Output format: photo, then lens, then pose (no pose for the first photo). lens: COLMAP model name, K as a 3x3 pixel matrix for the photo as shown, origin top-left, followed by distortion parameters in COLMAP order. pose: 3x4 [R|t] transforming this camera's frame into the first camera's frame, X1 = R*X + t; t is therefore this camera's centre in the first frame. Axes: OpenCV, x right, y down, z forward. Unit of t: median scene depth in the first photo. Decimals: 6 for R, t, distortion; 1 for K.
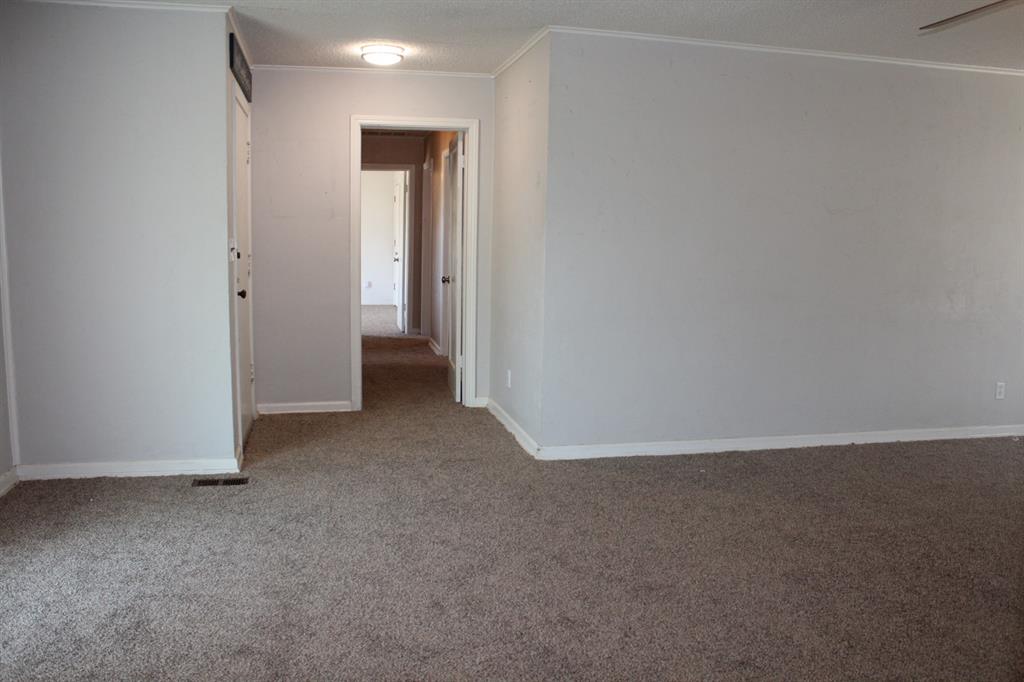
lens RADIAL K [[862.9, 0, 509.8], [0, 862.9, 348.2], [0, 0, 1]] dist [-0.161797, 0.149303]
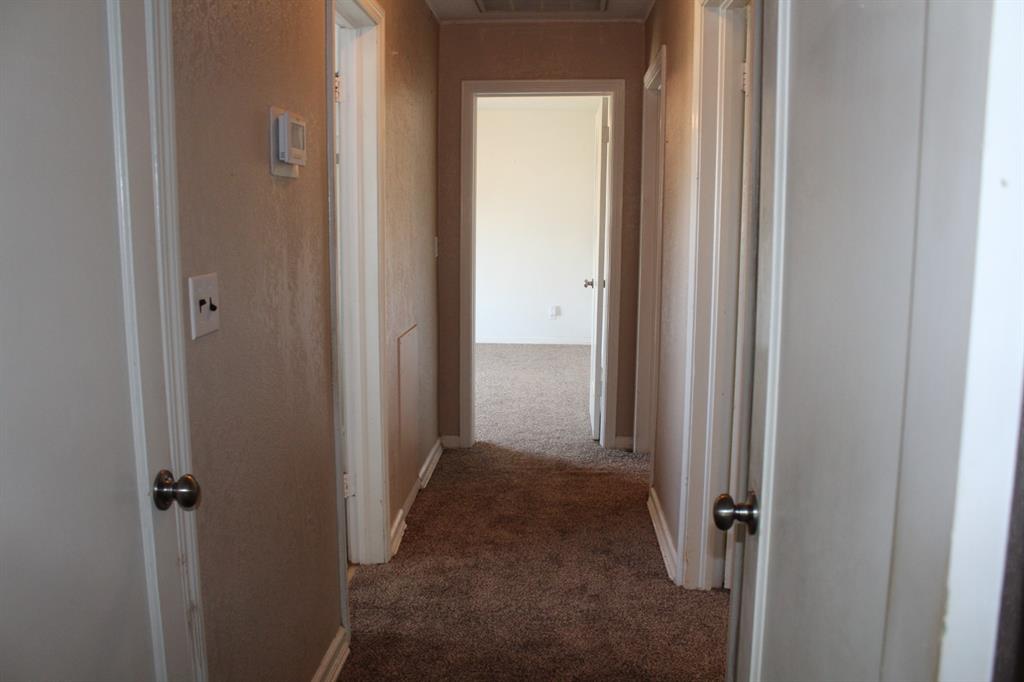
lens RADIAL K [[862.9, 0, 509.8], [0, 862.9, 348.2], [0, 0, 1]] dist [-0.161797, 0.149303]
pose [[0.966763, 0.024530, -0.254496, -0.051854], [-0.022541, 0.999688, 0.010729, -0.075185], [0.254680, -0.004636, 0.967014, 0.544196]]
